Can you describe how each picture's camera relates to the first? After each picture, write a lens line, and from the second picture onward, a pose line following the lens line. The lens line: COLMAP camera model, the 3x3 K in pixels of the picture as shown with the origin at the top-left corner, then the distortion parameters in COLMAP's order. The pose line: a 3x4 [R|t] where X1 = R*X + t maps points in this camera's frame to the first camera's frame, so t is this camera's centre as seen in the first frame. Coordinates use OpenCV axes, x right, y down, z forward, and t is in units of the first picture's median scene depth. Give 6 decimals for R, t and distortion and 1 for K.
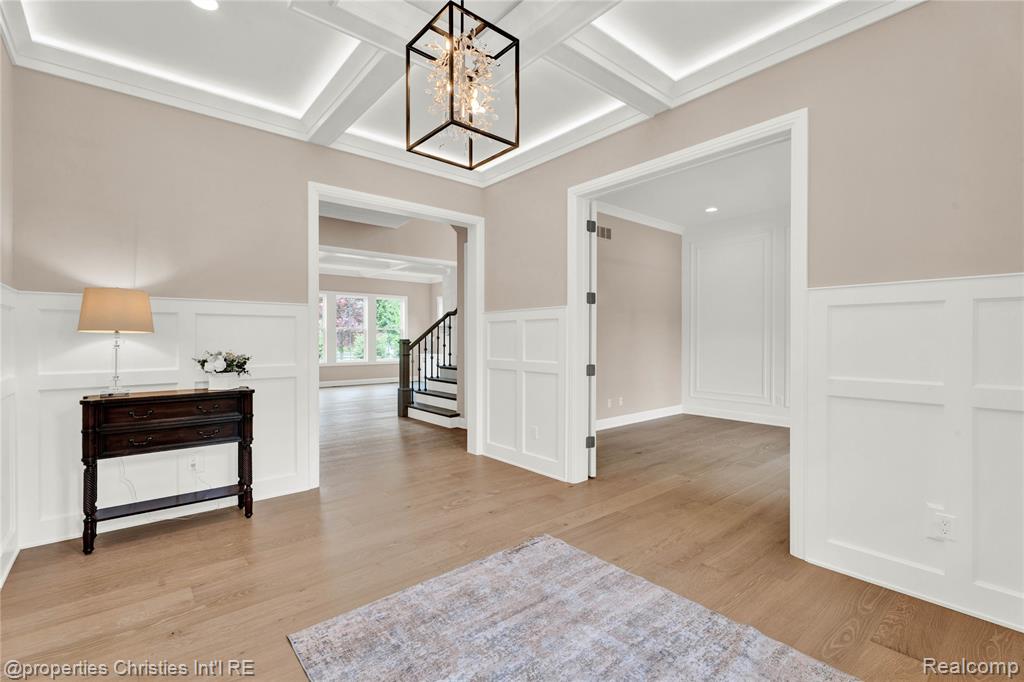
lens RADIAL K [[458.3, 0, 509.2], [0, 458.3, 339.8], [0, 0, 1]] dist [-0.003153, 0.001118]
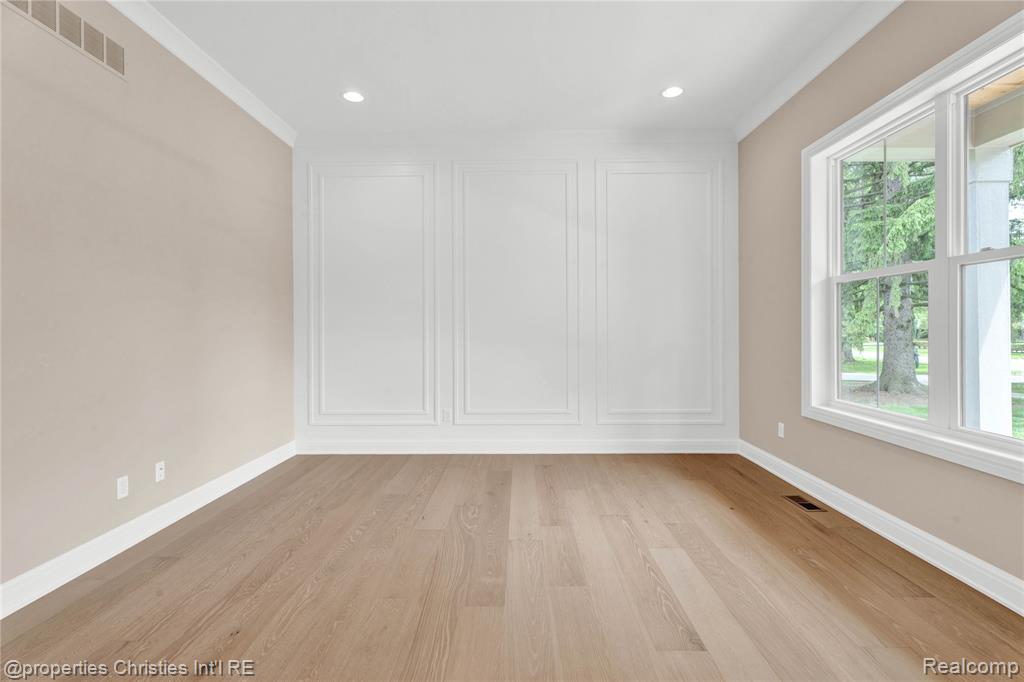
lens RADIAL K [[458.3, 0, 508.3], [0, 458.3, 333.0], [0, 0, 1]] dist [-0.003153, 0.001118]
pose [[0.663917, -0.008053, 0.747763, 0.139033], [0.006081, 0.999967, 0.005371, 0.005853], [-0.747781, 0.000981, 0.663944, 0.467297]]
